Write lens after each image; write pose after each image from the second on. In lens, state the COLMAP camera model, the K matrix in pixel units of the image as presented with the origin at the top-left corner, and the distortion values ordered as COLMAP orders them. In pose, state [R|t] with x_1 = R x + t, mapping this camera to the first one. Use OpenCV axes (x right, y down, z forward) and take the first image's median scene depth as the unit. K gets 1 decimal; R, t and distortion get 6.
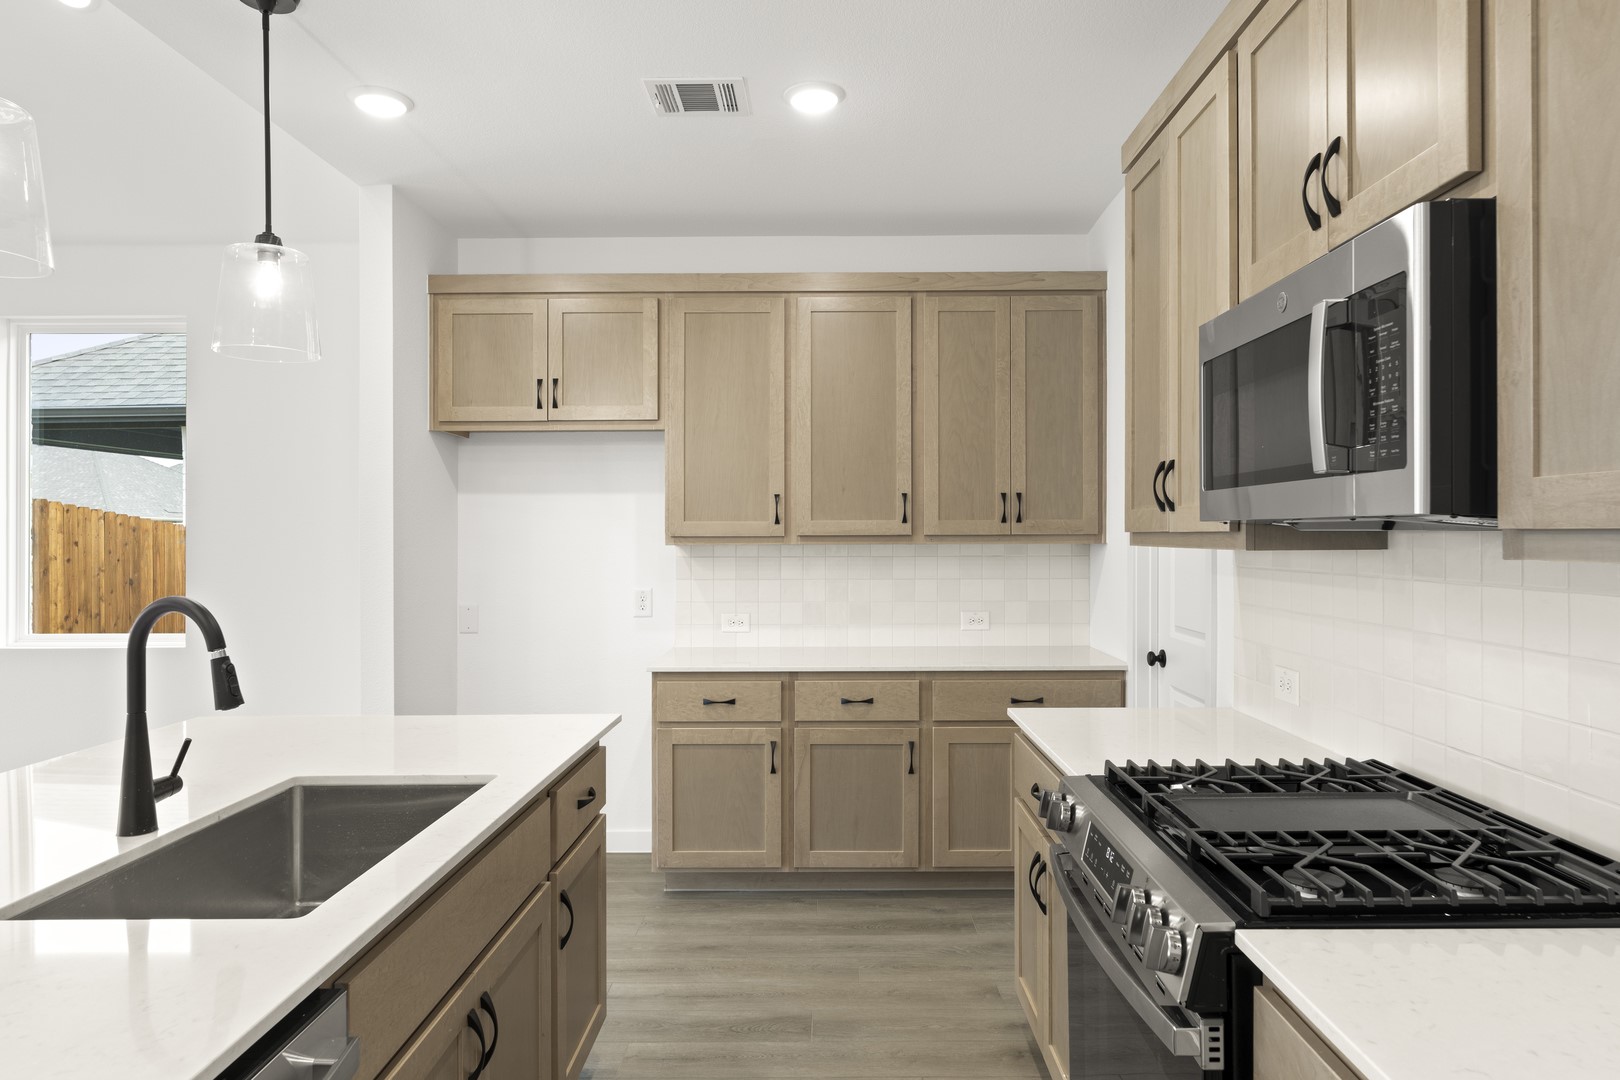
lens RADIAL K [[978.6, 0, 816.6], [0, 978.6, 539.4], [0, 0, 1]] dist [-0.000672, -0.000124]
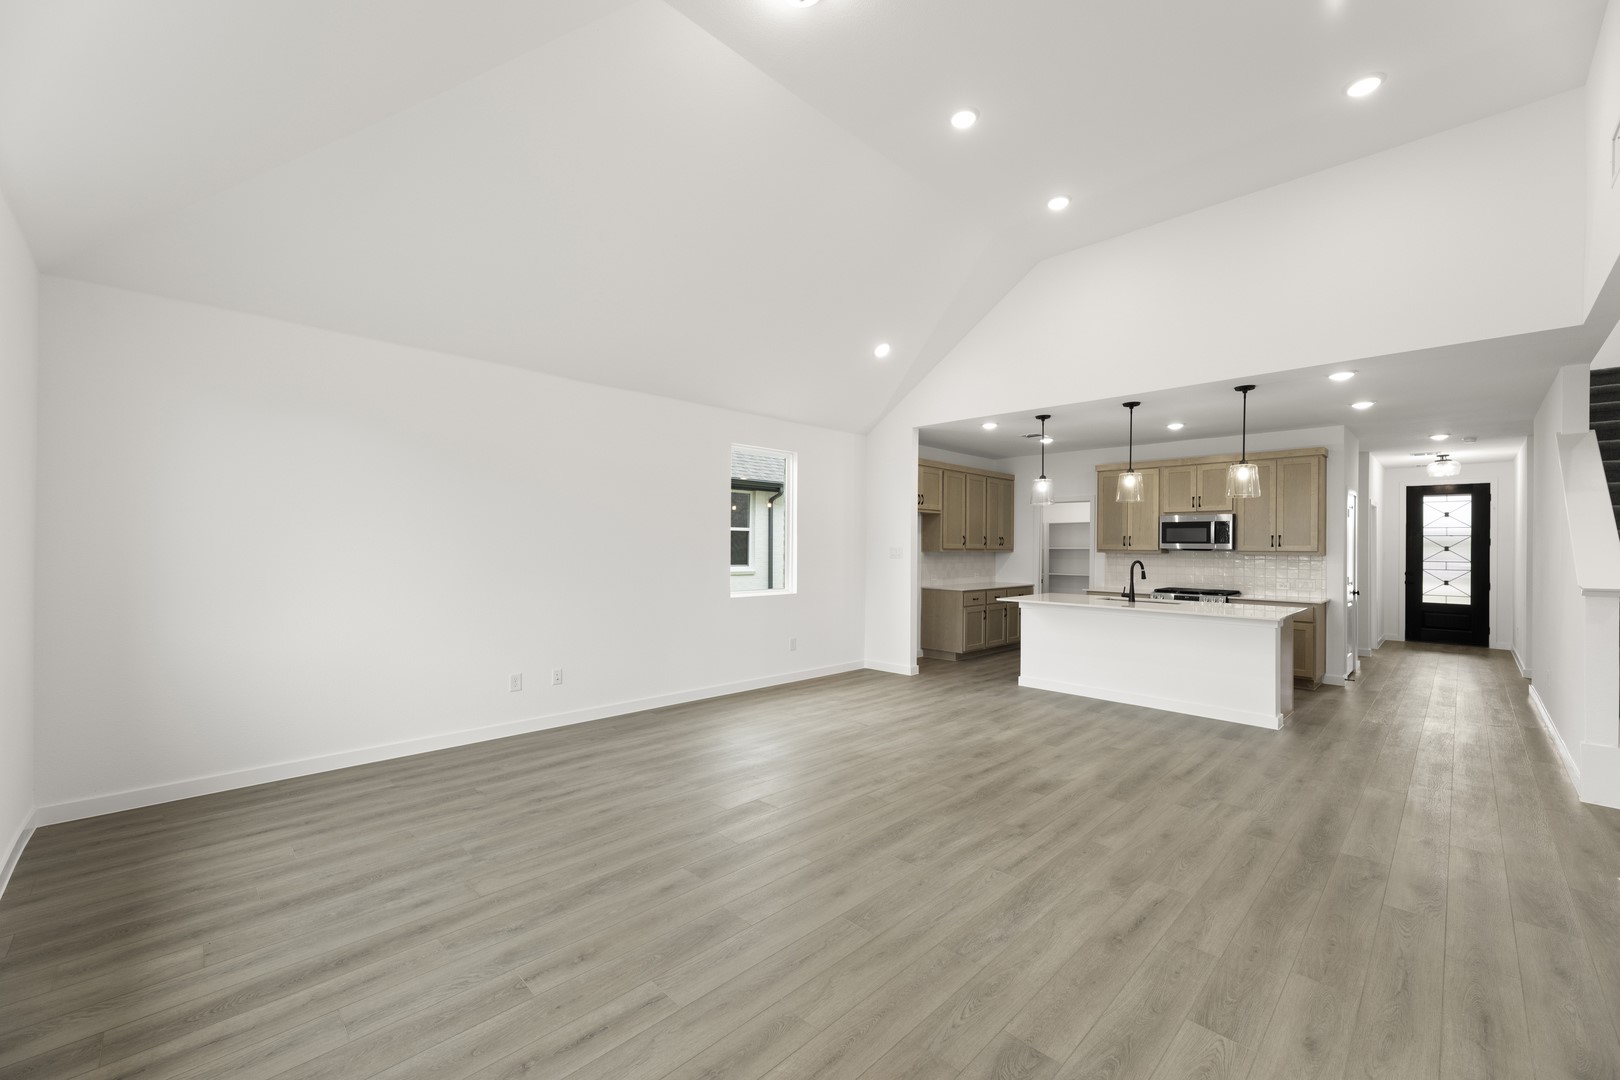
lens RADIAL K [[644.8, 0, 813.6], [0, 644.8, 563.3], [0, 0, 1]] dist [0.001552, 0.000338]
pose [[0.708674, -0.007306, 0.705498, -1.867824], [-0.009701, 0.999751, 0.020097, 0.006424], [-0.705469, -0.021086, 0.708427, -0.142586]]
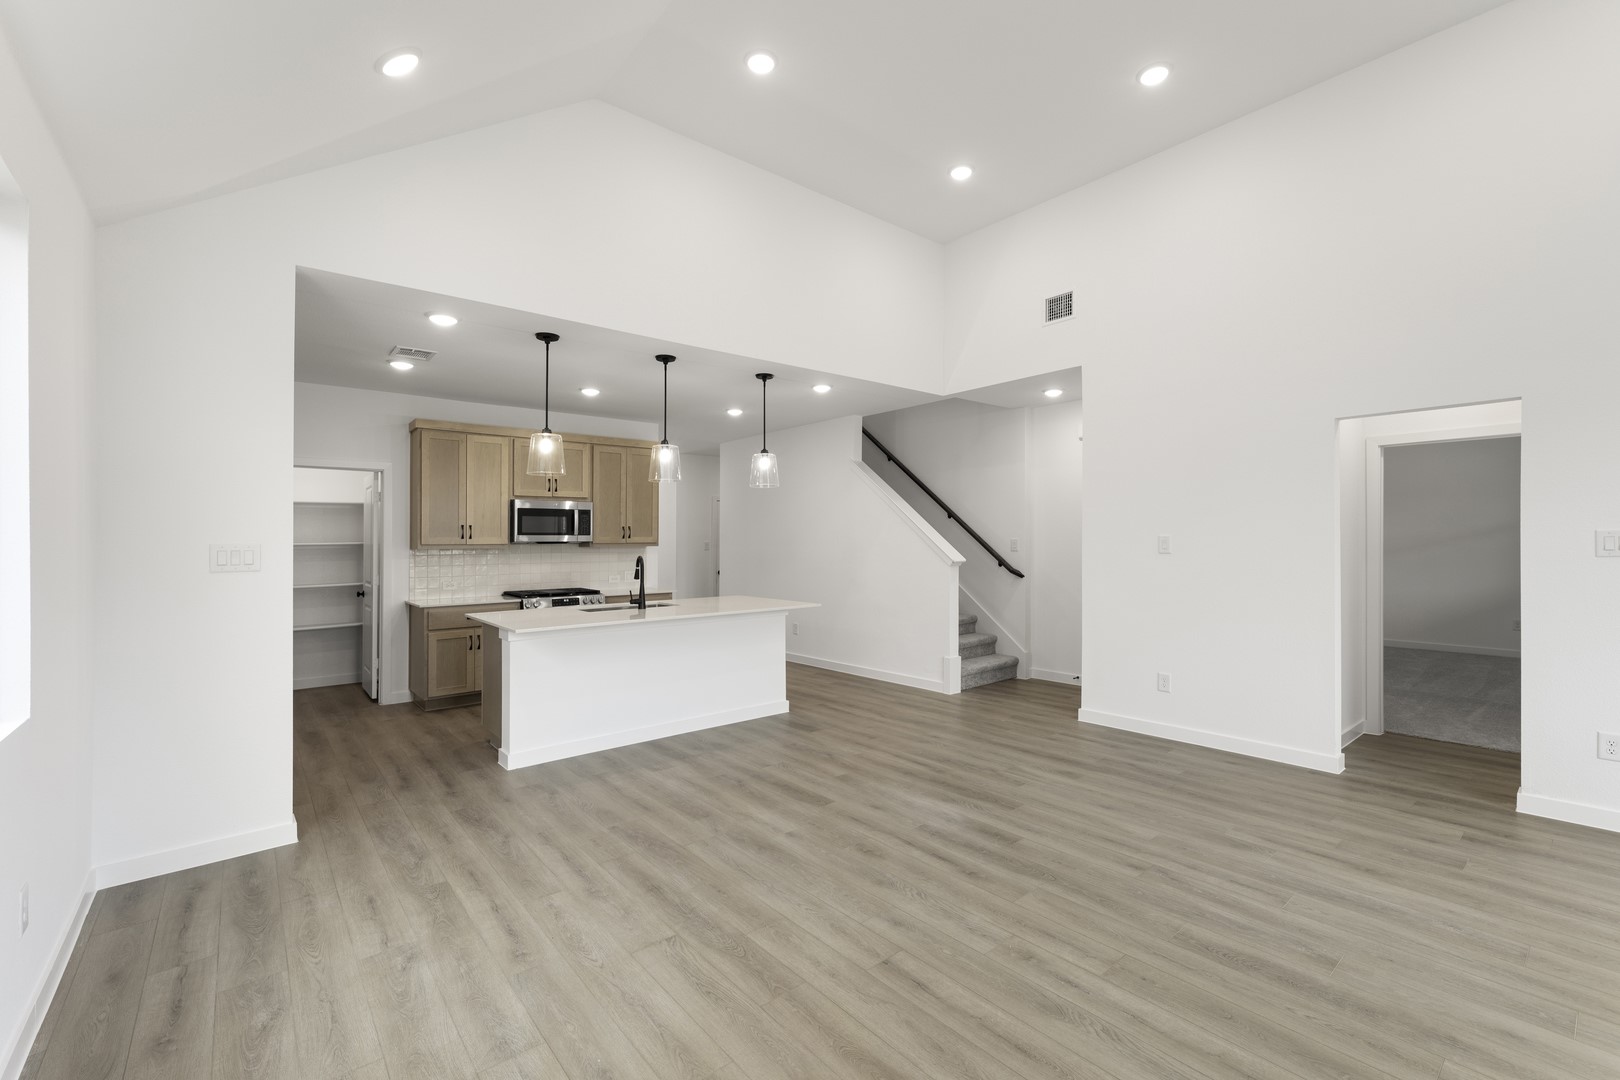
lens RADIAL K [[688.4, 0, 813.6], [0, 688.4, 553.5], [0, 0, 1]] dist [0.000955, -0.000067]
pose [[-0.643548, -0.003727, 0.765396, -1.445114], [0.014114, 0.999760, 0.016735, 0.001277], [-0.765275, 0.021573, -0.643341, 0.971107]]
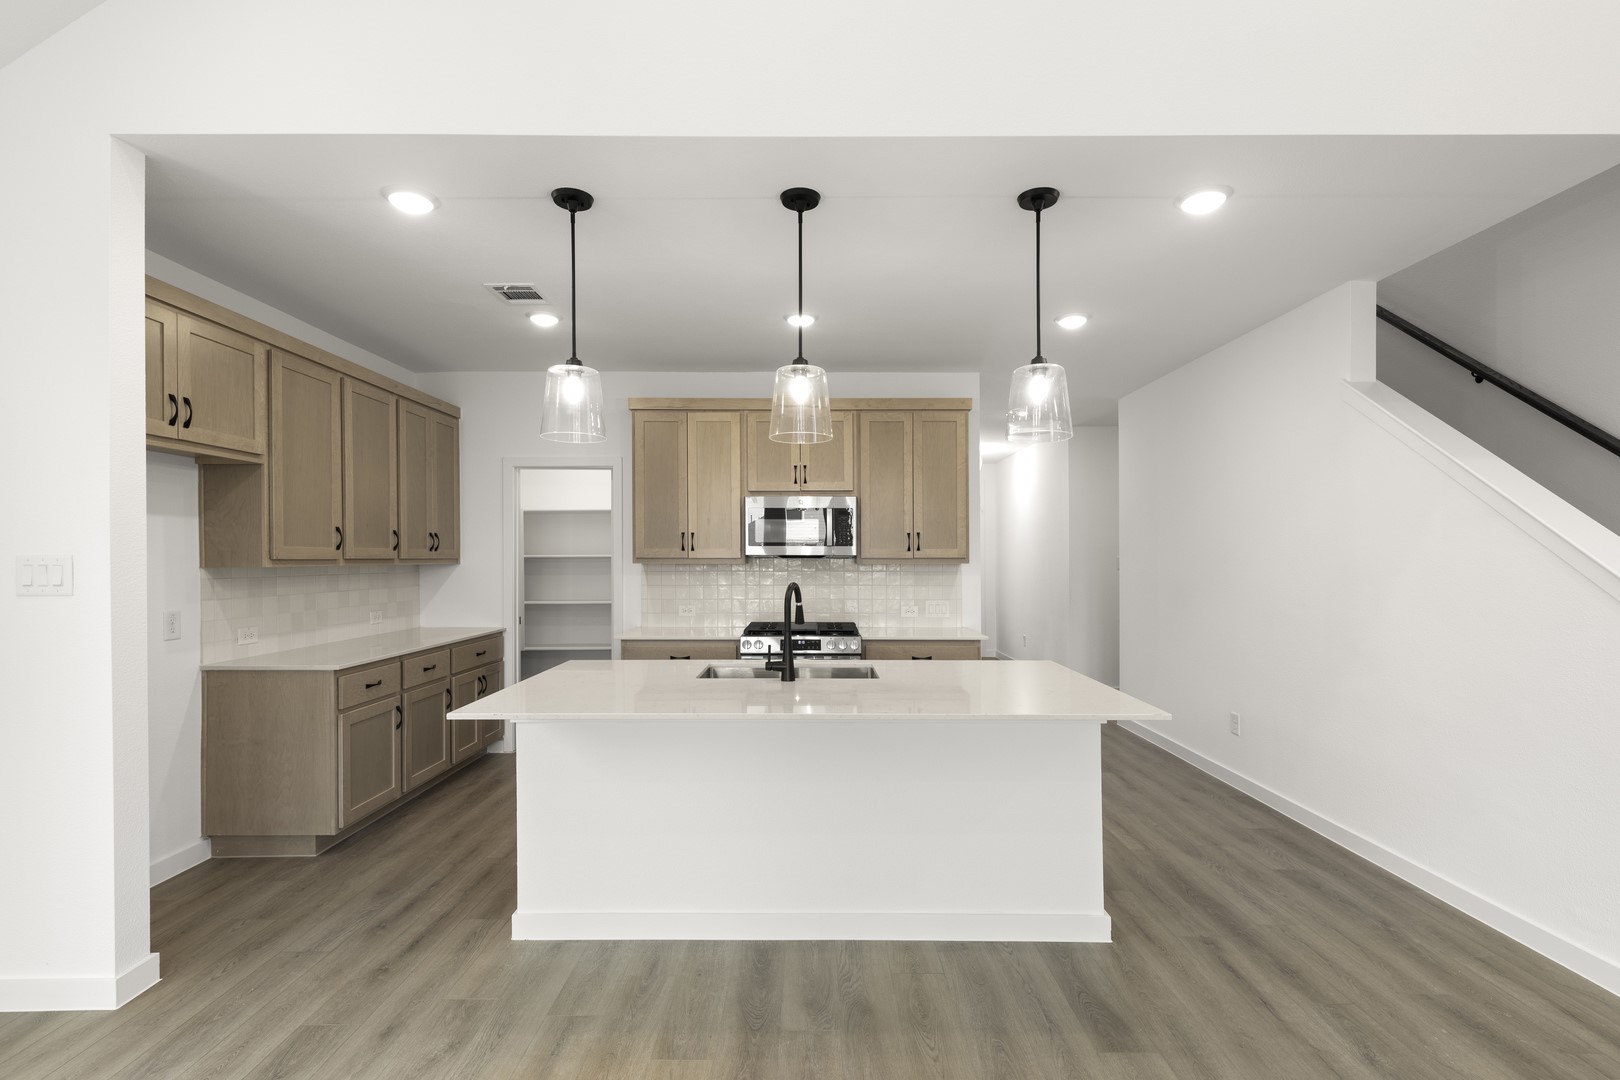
lens RADIAL K [[722.0, 0, 808.2], [0, 722.0, 553.0], [0, 0, 1]] dist [0.000745, 0.001064]
pose [[-0.000260, 0.010155, 0.999948, -0.994184], [0.003324, 0.999943, -0.010154, 0.000186], [-0.999994, 0.003321, -0.000294, 0.380909]]
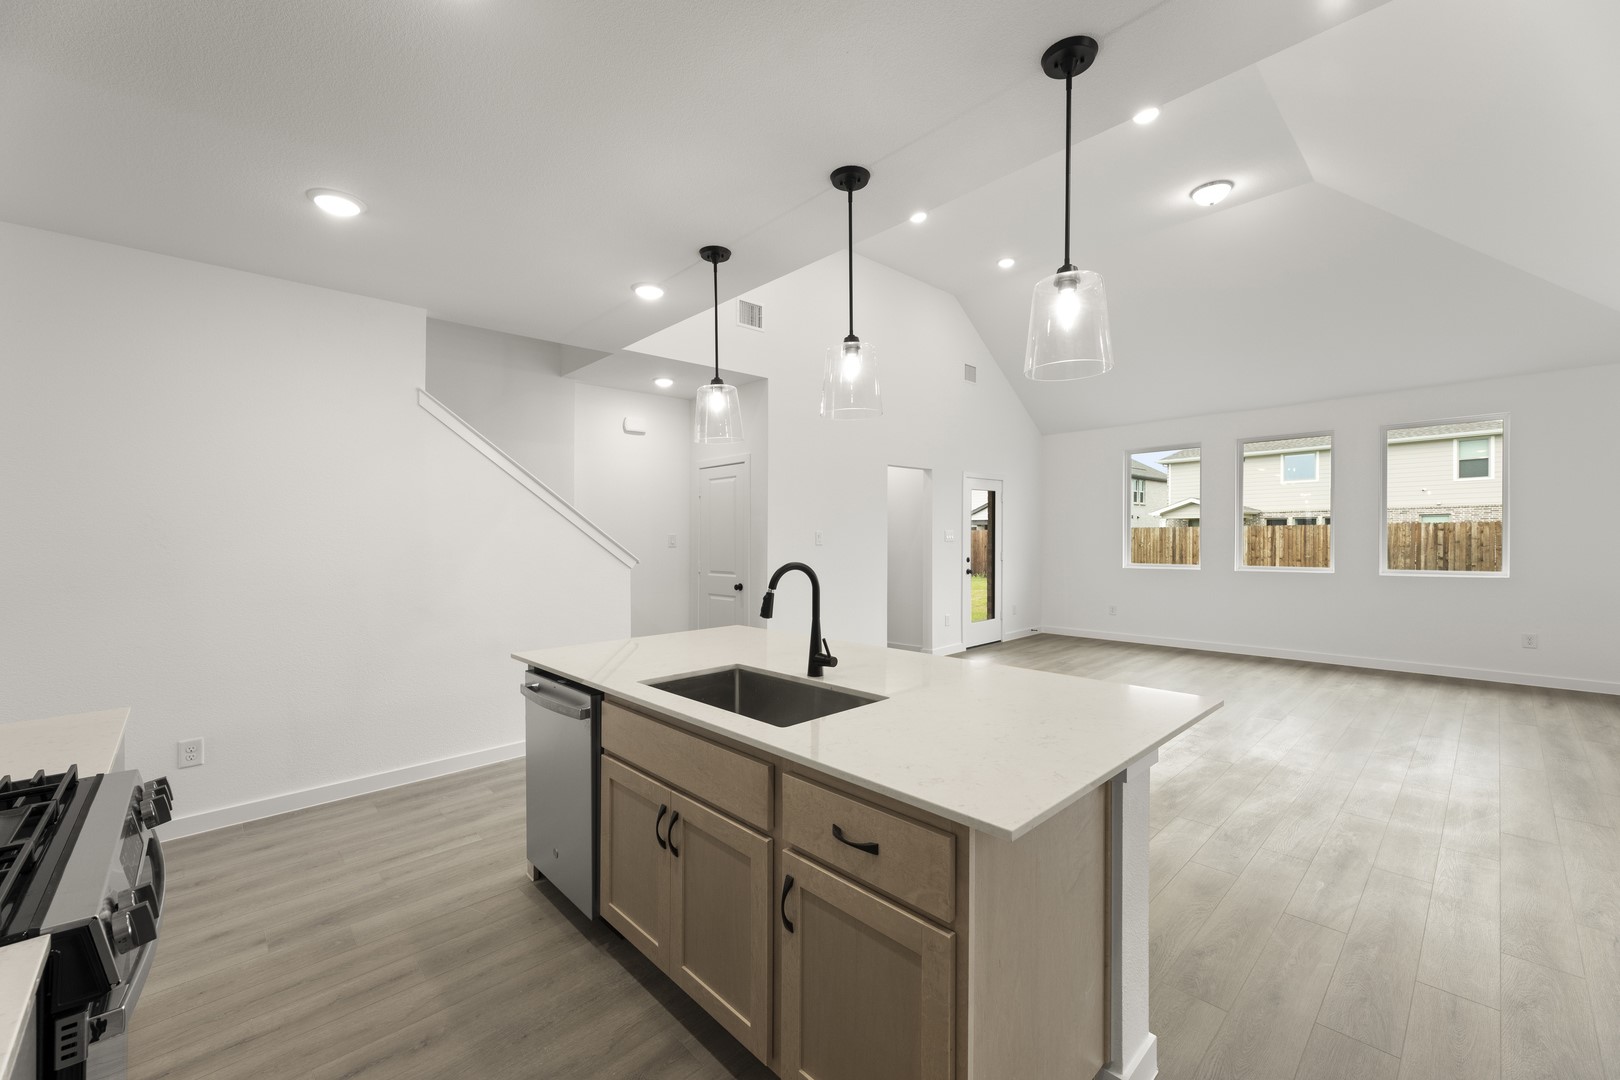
lens RADIAL K [[644.8, 0, 802.4], [0, 644.8, 543.3], [0, 0, 1]] dist [0.001552, 0.000338]
pose [[-0.722904, 0.019110, -0.690684, 0.282840], [0.019666, 0.999782, 0.007078, 0.017970], [0.690669, -0.008466, -0.723122, 0.836262]]
